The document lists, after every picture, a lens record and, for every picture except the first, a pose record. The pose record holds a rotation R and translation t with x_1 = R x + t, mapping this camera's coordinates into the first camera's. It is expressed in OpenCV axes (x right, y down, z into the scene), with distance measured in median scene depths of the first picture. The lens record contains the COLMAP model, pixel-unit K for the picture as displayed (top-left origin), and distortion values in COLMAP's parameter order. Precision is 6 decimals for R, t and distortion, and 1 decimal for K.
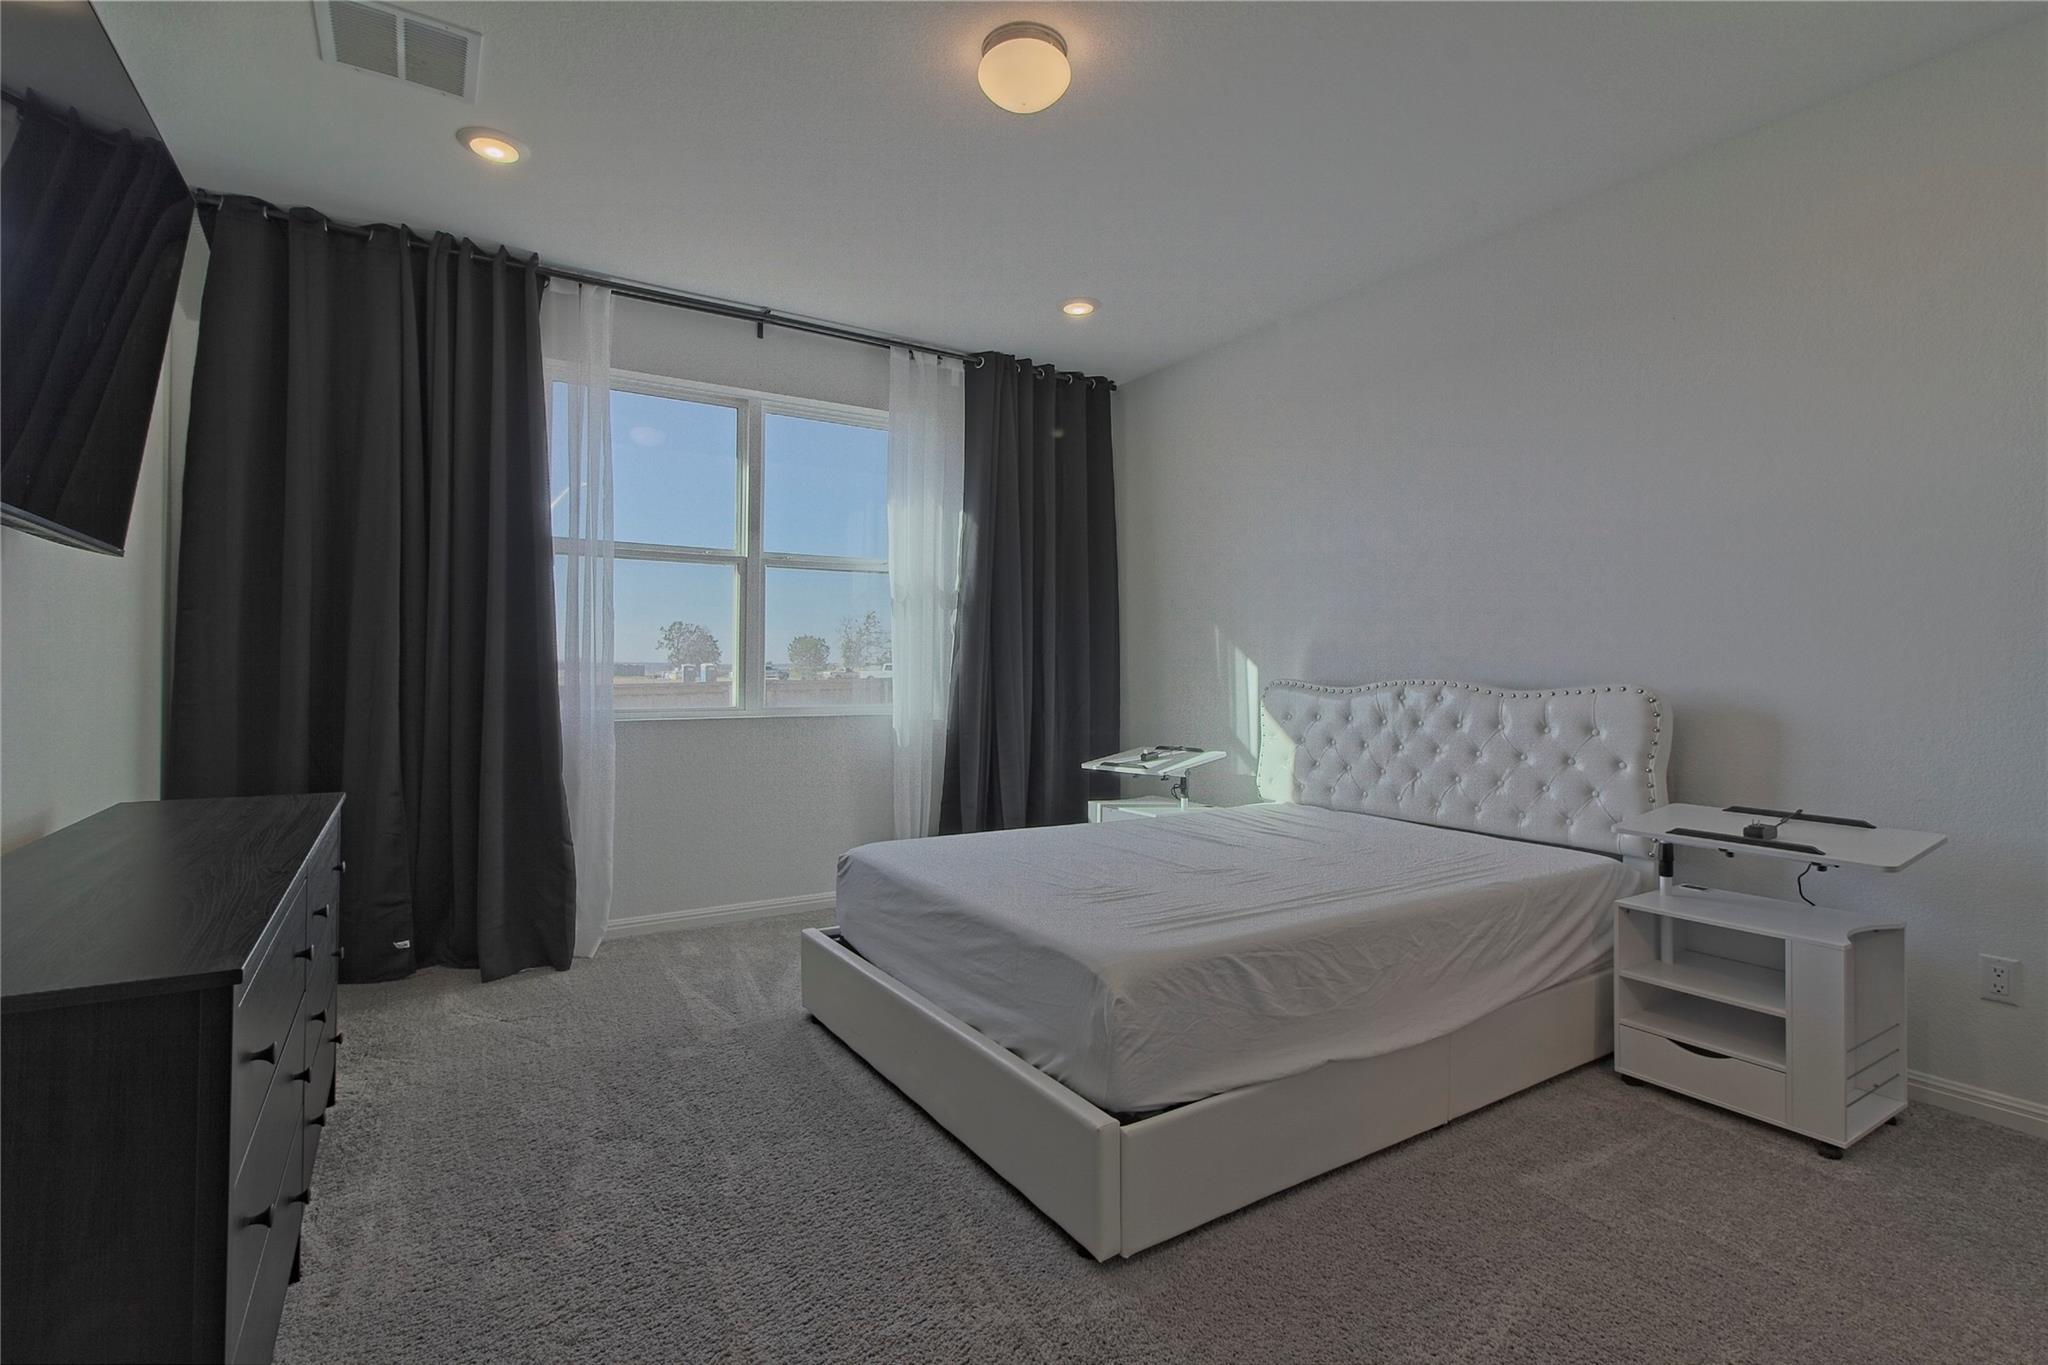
lens RADIAL K [[938.2, 0, 1017.5], [0, 938.2, 667.3], [0, 0, 1]] dist [0.004478, 0.000482]
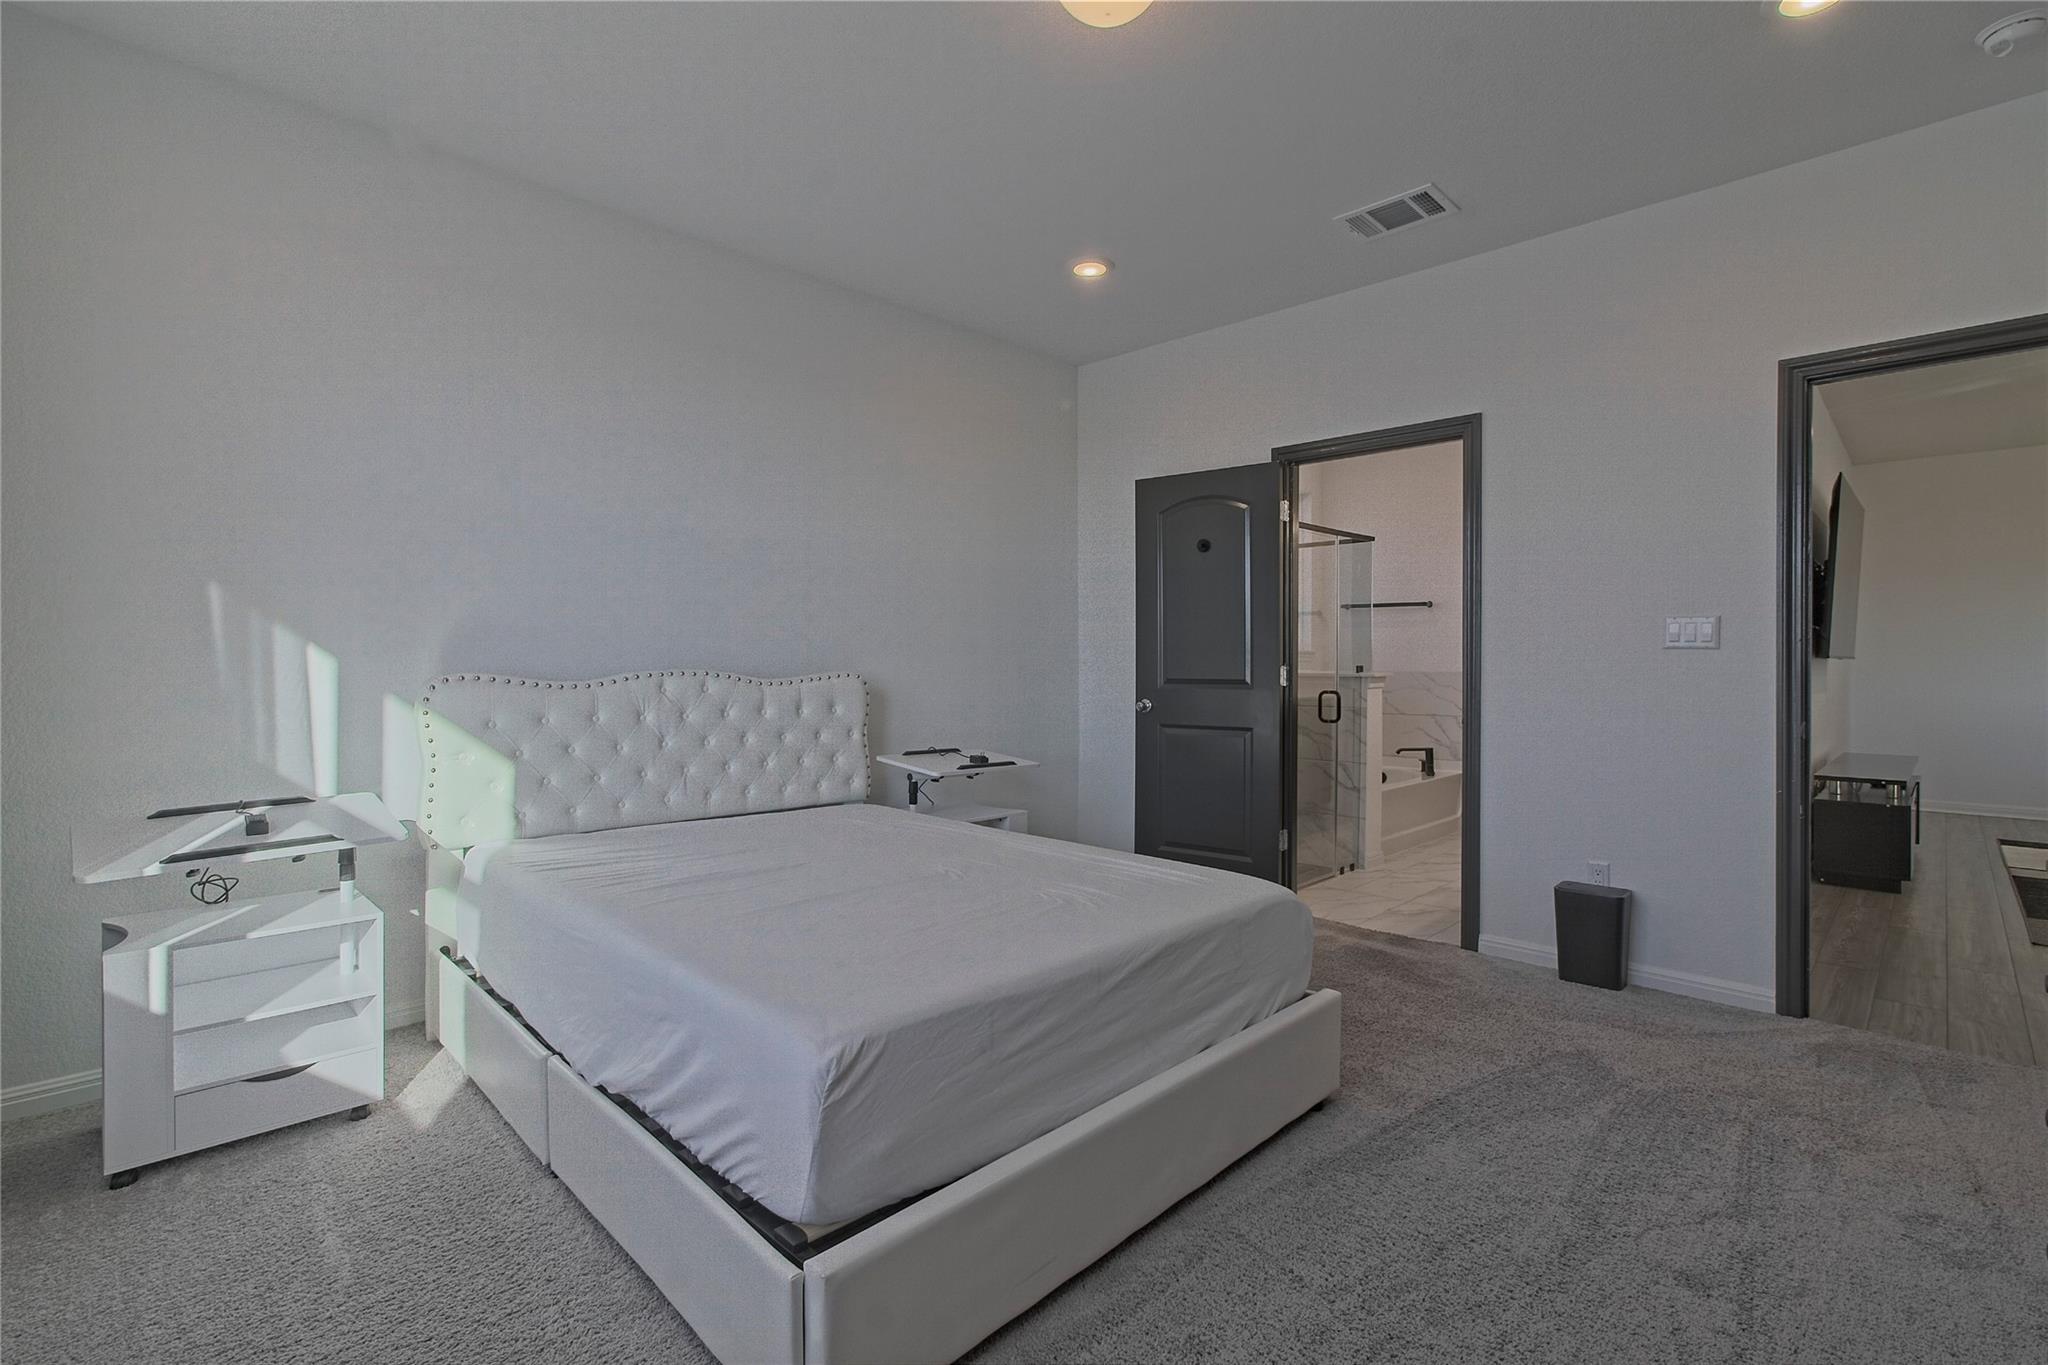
lens RADIAL K [[938.2, 0, 1020.2], [0, 938.2, 665.6], [0, 0, 1]] dist [0.004478, 0.000482]
pose [[-0.207334, -0.006782, 0.978247, -0.698555], [-0.001396, 0.999977, 0.006637, 0.001873], [-0.978269, 0.000010, -0.207339, 1.056470]]
